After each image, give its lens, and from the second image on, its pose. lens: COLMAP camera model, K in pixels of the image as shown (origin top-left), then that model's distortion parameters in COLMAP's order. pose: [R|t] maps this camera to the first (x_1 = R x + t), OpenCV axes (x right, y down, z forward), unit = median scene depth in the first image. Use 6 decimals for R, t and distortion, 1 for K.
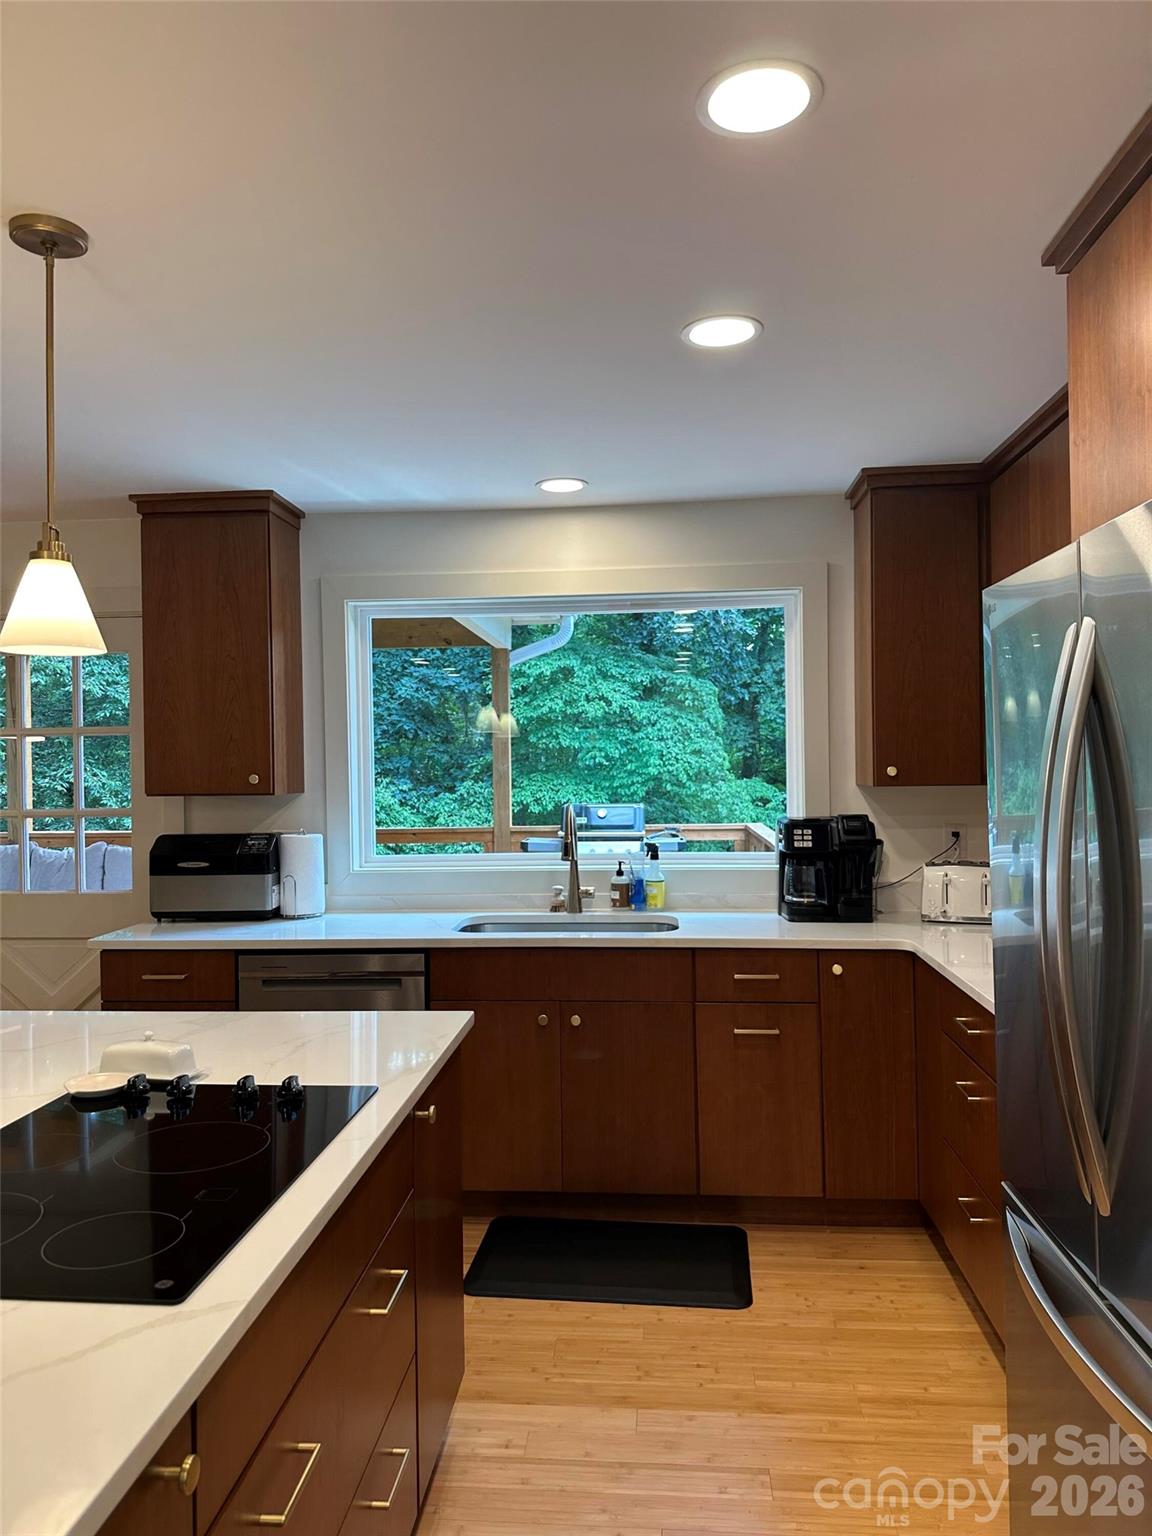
lens RADIAL K [[1075.6, 0, 566.9], [0, 1075.6, 774.9], [0, 0, 1]] dist [0.140494, -0.186557]
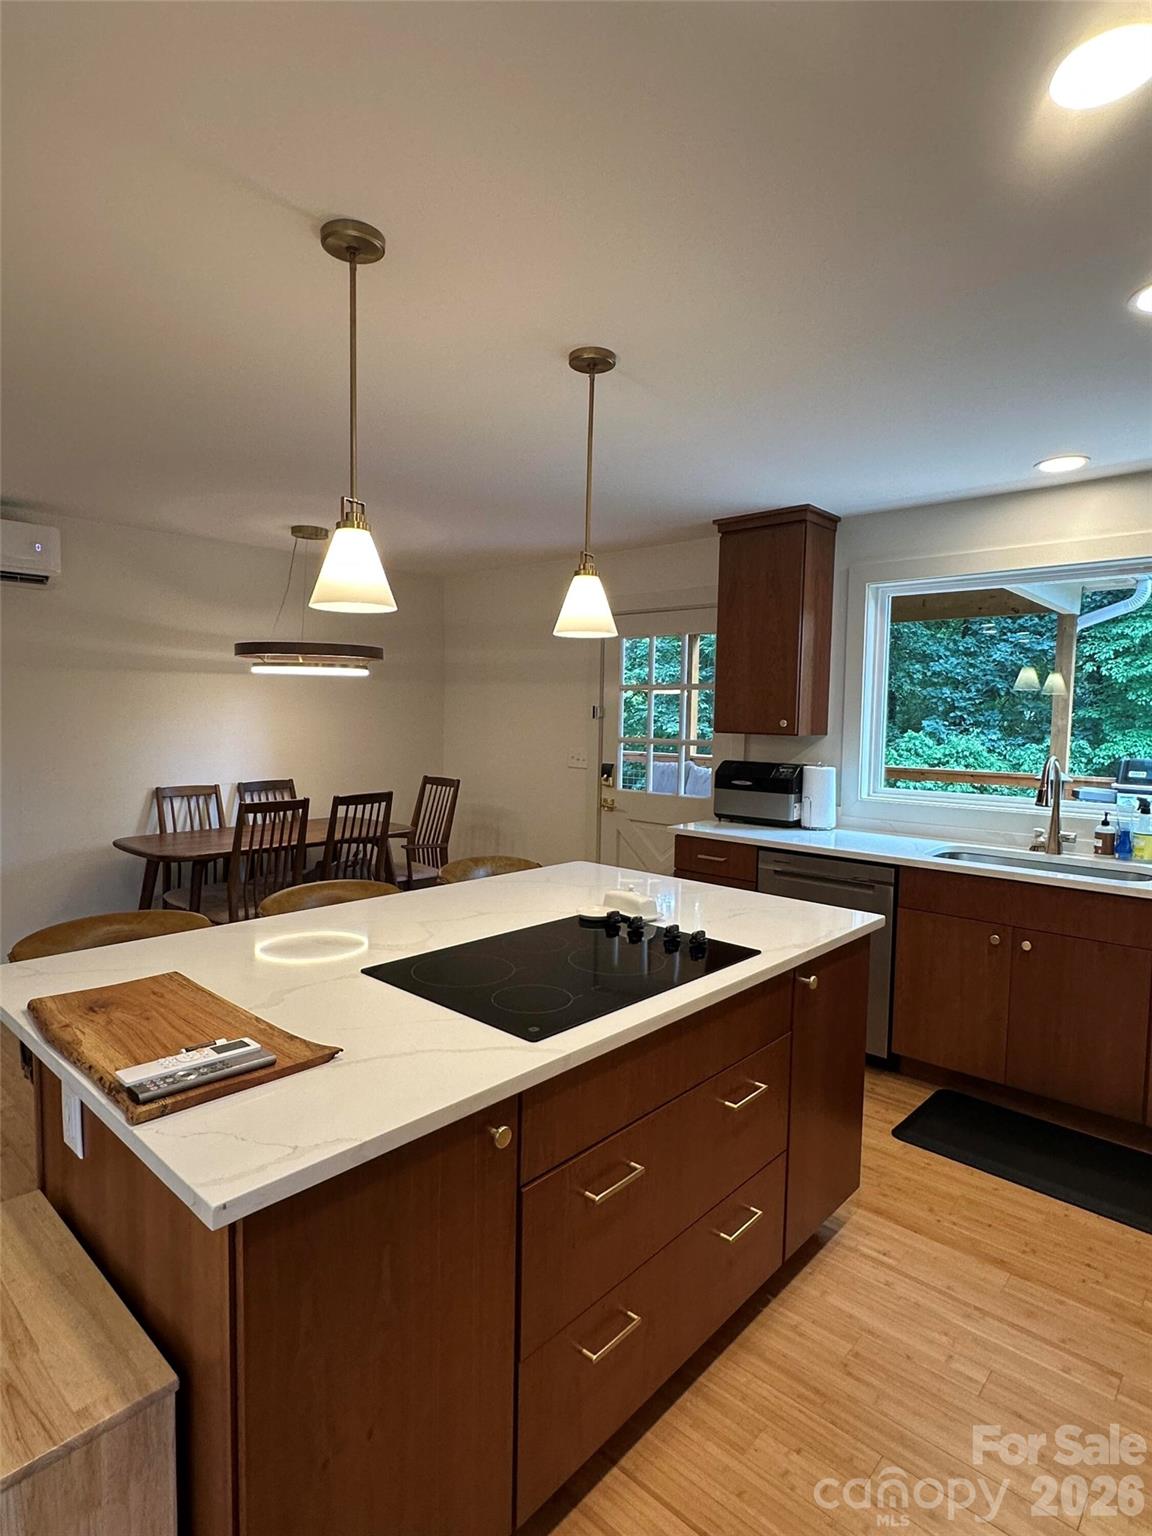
lens RADIAL K [[826.8, 0, 576.0], [0, 826.8, 768.0], [0, 0, 1]] dist [0.018107, -0.002978]
pose [[0.799922, 0.068732, -0.596155, 0.118798], [-0.035011, 0.997072, 0.067977, -0.001464], [0.599082, -0.033504, 0.799986, 0.023353]]
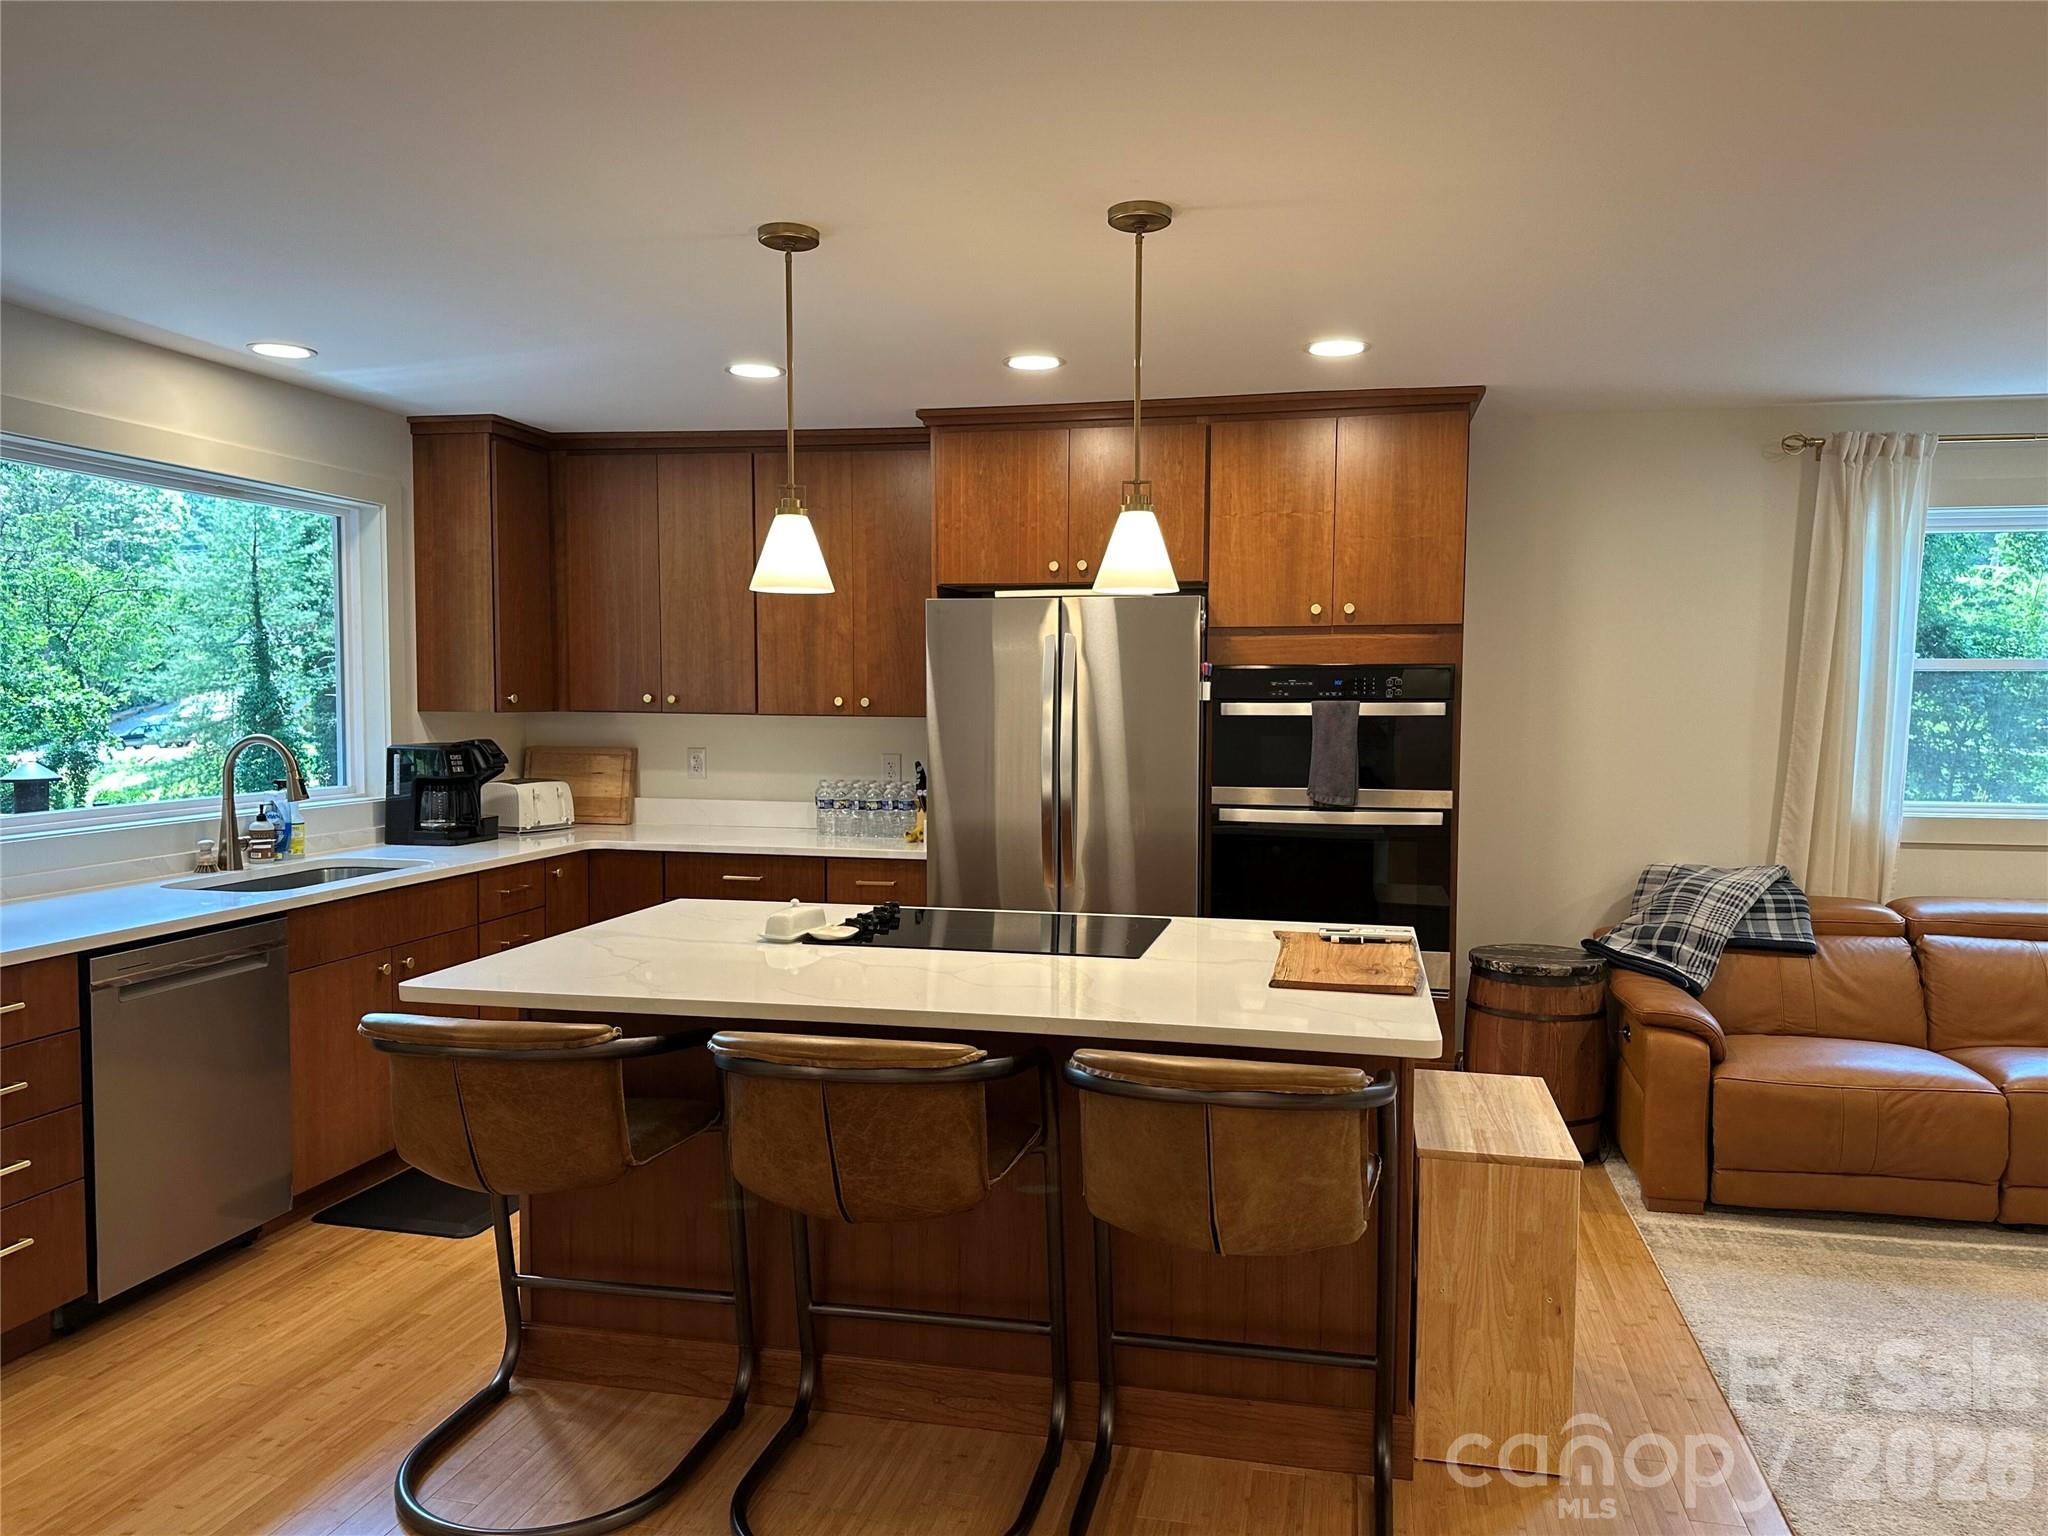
lens RADIAL K [[1434.2, 0, 1037.4], [0, 1434.2, 780.1], [0, 0, 1]] dist [0.140494, -0.186557]
pose [[0.117592, -0.043571, 0.992106, -1.006913], [0.006143, 0.999050, 0.043148, 0.017443], [-0.993043, 0.001020, 0.117748, 0.278039]]
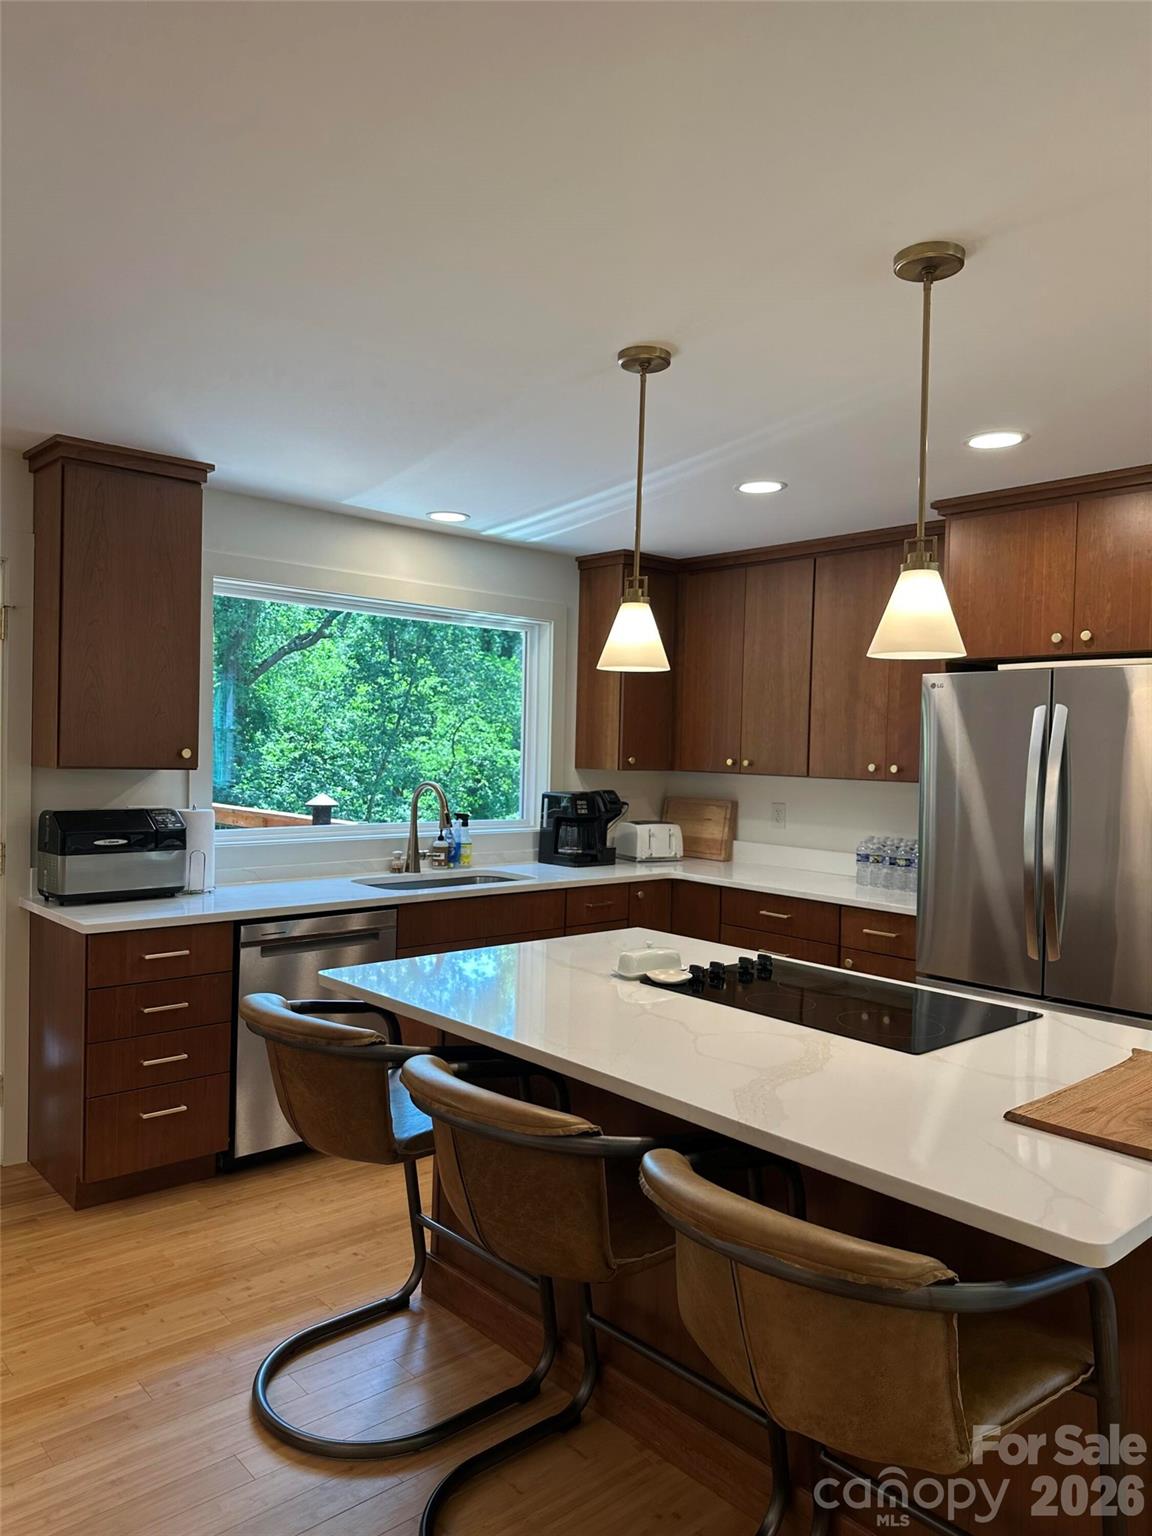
lens RADIAL K [[1075.6, 0, 566.9], [0, 1075.6, 774.9], [0, 0, 1]] dist [0.140494, -0.186557]
pose [[0.683258, 0.011981, 0.730078, -0.746543], [-0.024050, 0.999692, 0.006103, 0.009213], [-0.729780, -0.021728, 0.683336, 0.070077]]
